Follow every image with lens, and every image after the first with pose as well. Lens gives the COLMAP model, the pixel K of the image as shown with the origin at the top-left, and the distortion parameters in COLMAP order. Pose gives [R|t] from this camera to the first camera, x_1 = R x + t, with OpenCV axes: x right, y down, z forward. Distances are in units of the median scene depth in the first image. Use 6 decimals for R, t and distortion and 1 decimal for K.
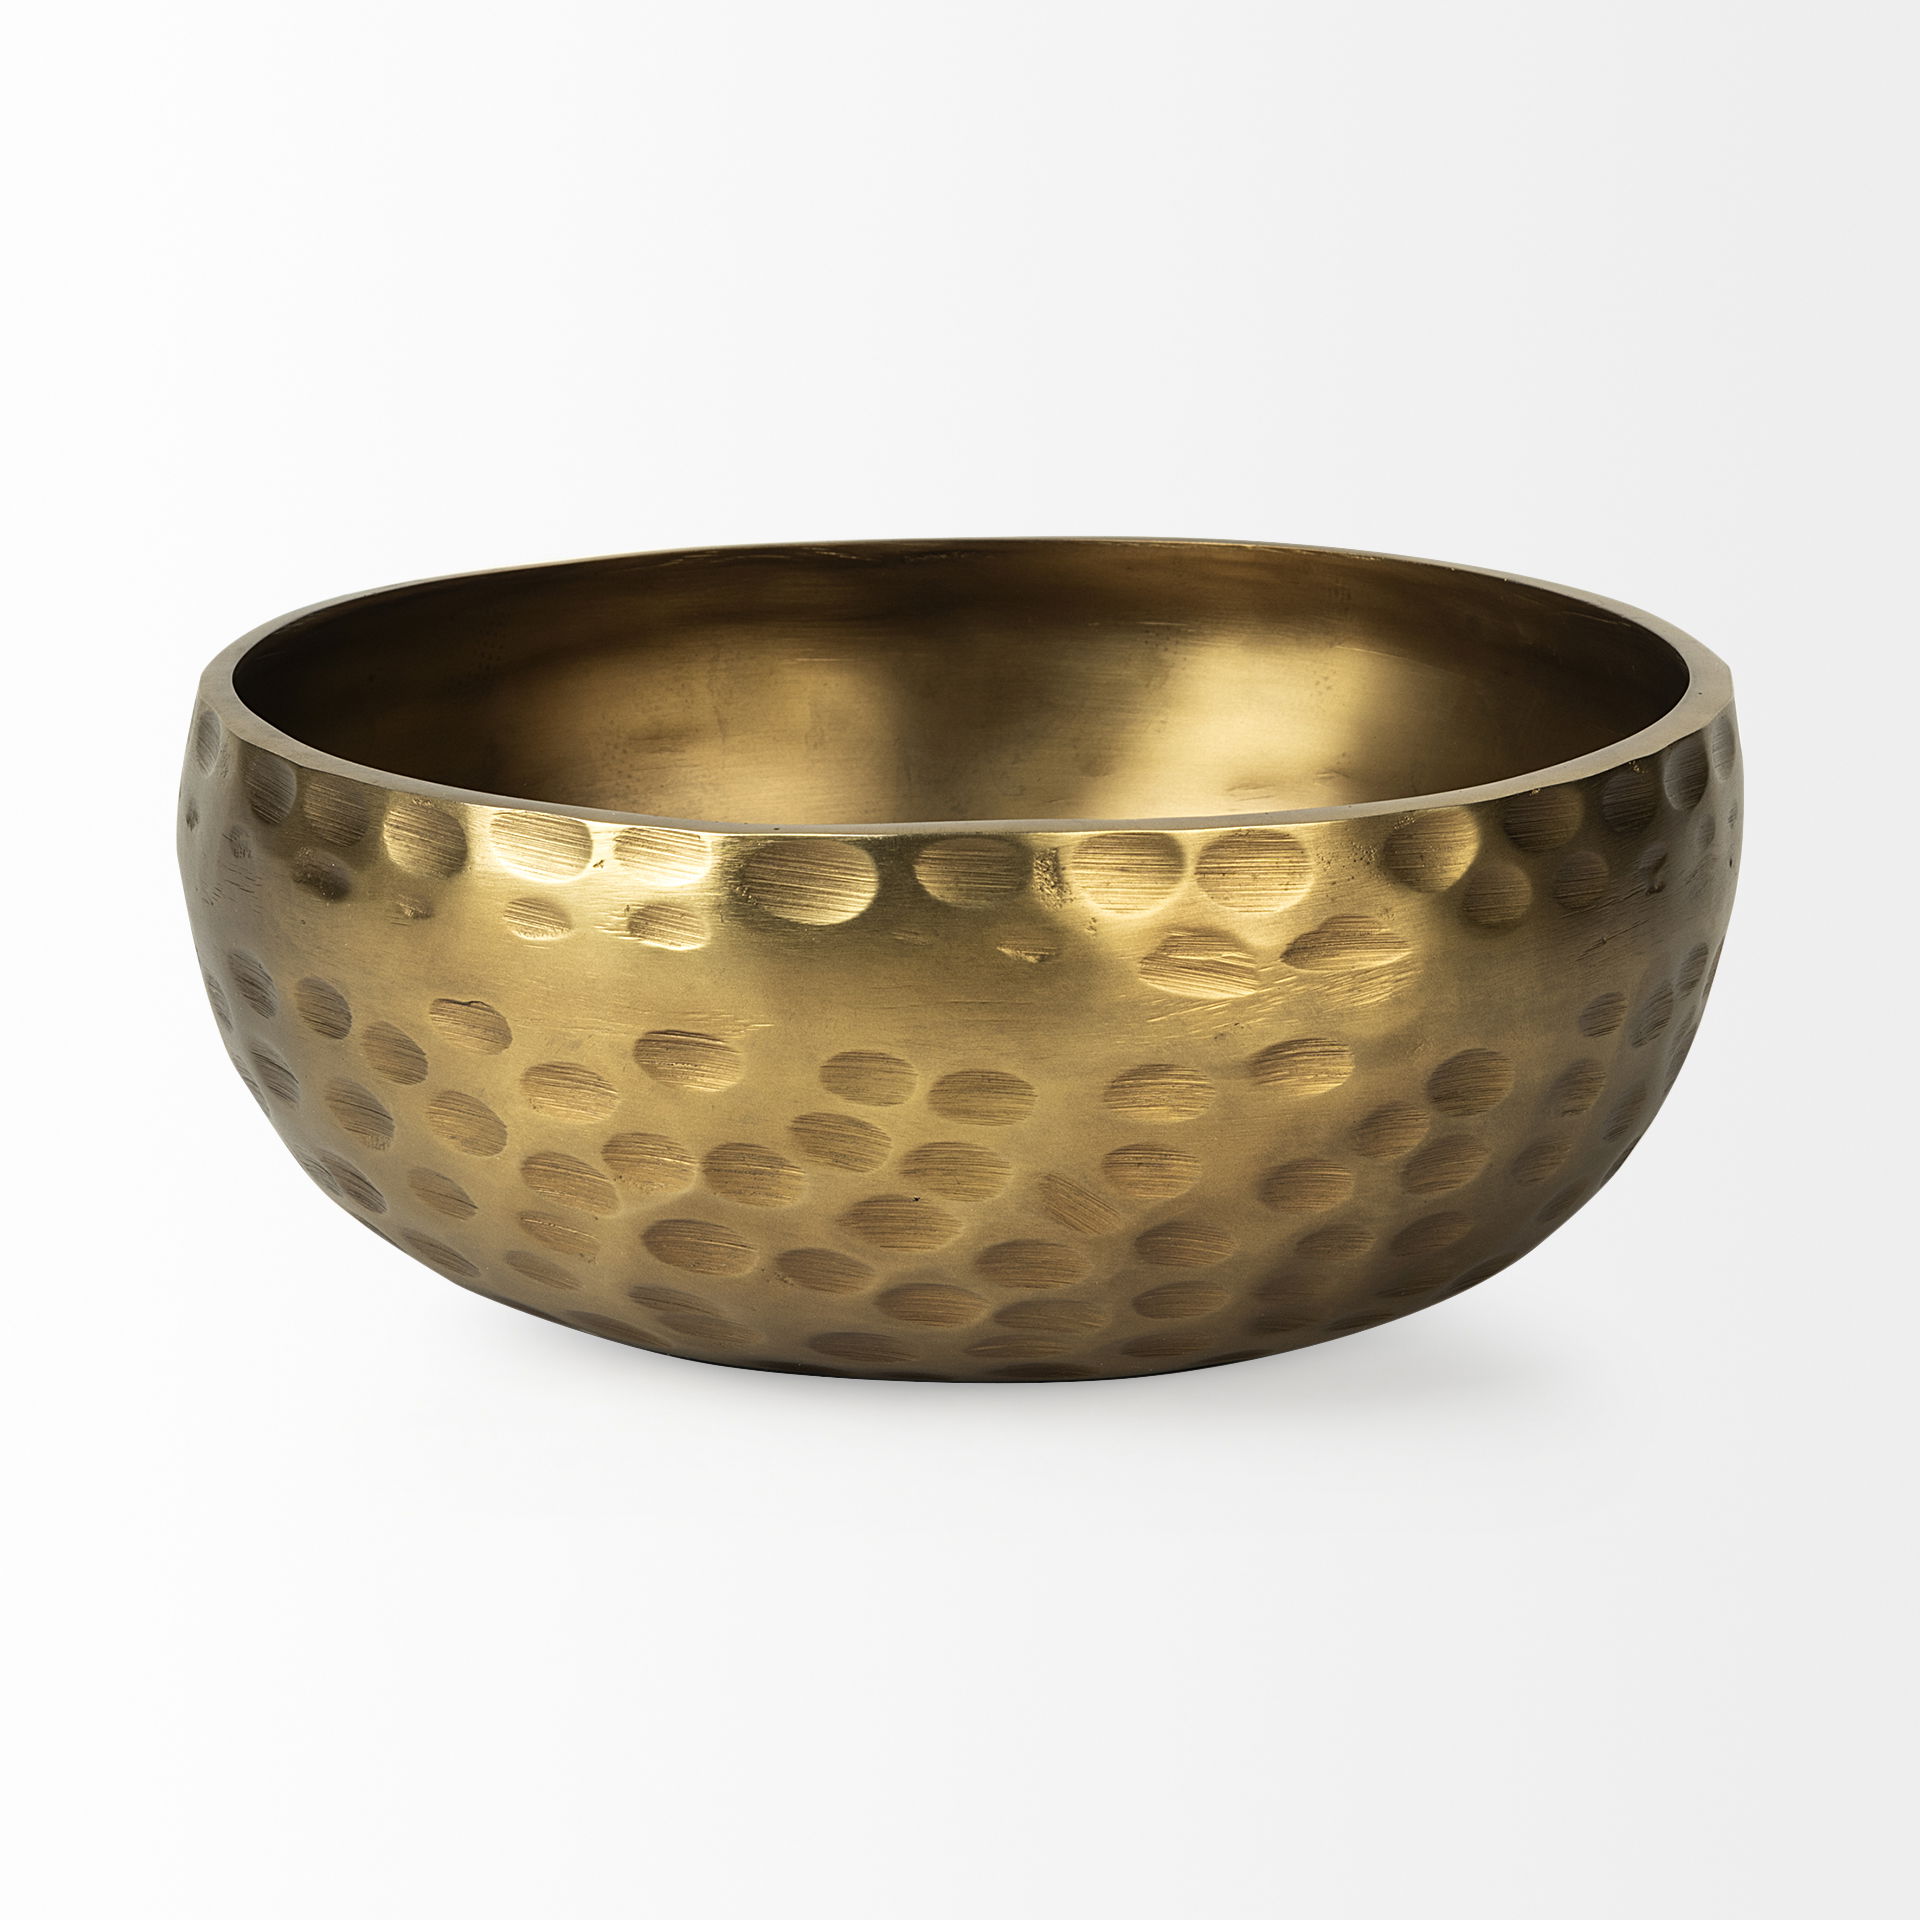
lens RADIAL K [[6428.5, 0, 959.7], [0, 6428.5, 962.6], [0, 0, 1]] dist [-0.172629, 0.000000]
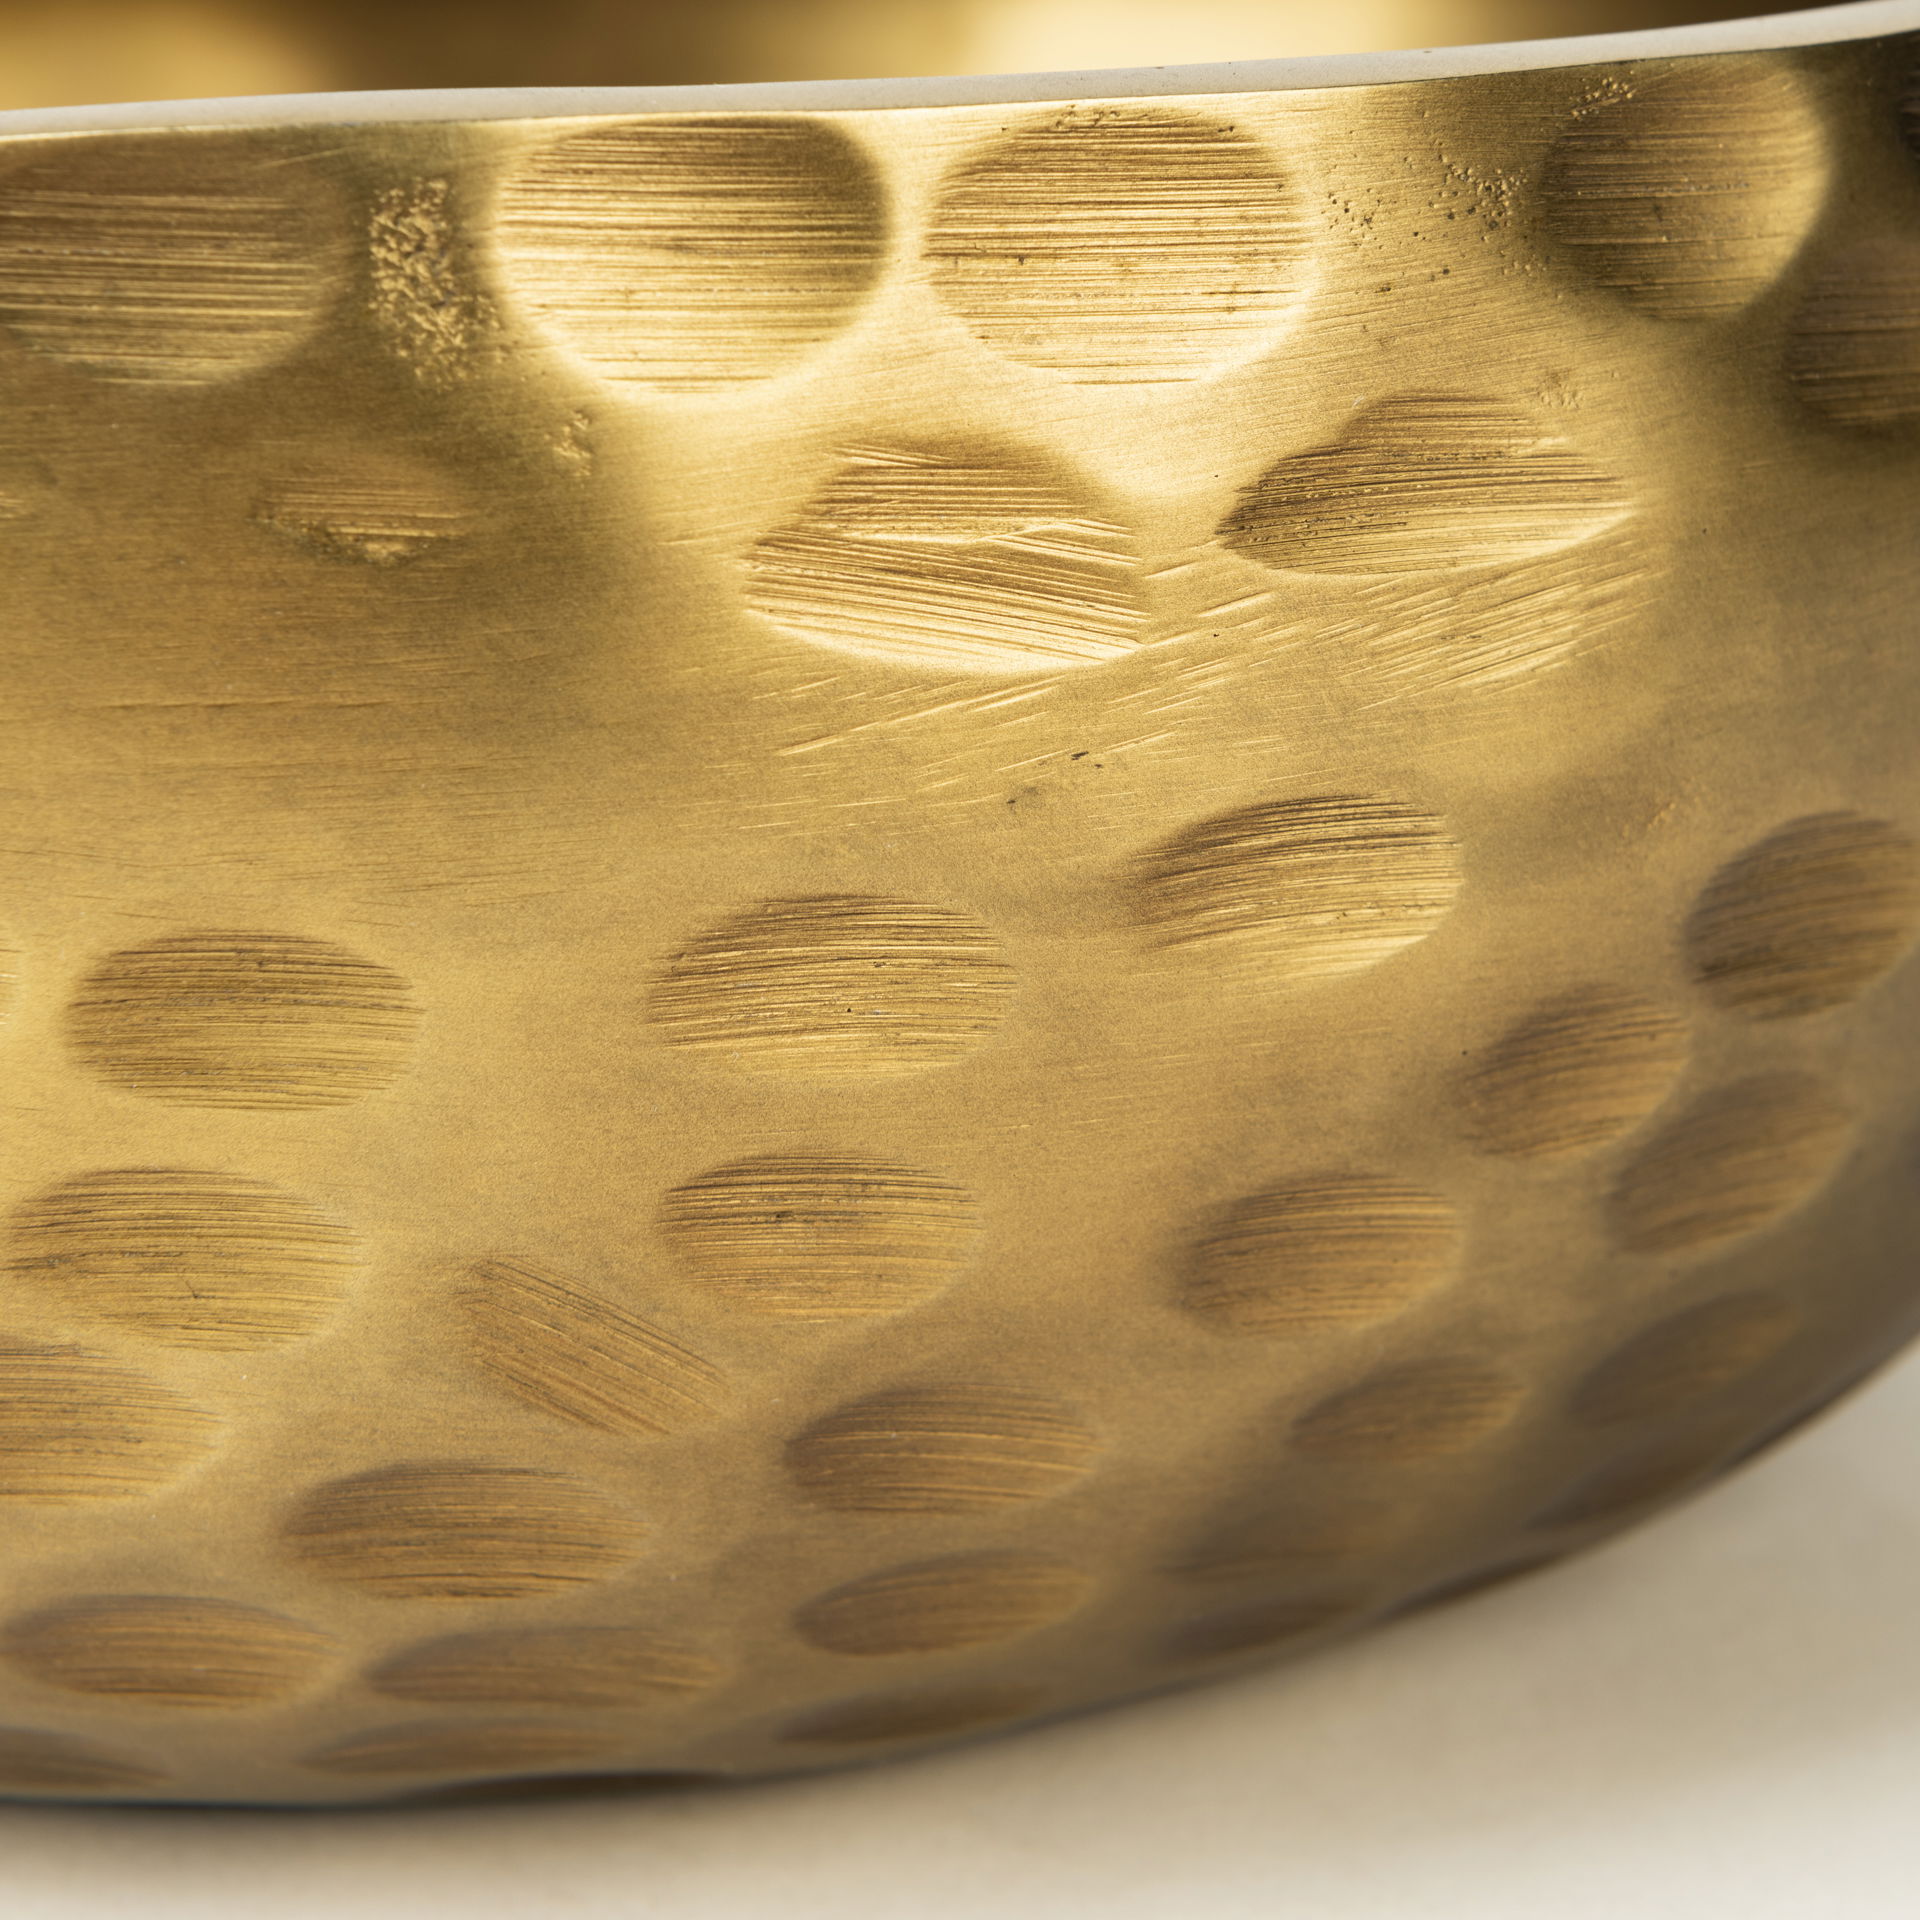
lens RADIAL K [[6428.5, 0, 958.3], [0, 6428.5, 953.6], [0, 0, 1]] dist [-0.172629, 0.000000]
pose [[0.999618, -0.027445, 0.003125, 0.035888], [0.027312, 0.998951, 0.036753, 0.007576], [-0.004130, -0.036653, 0.999320, 0.690323]]
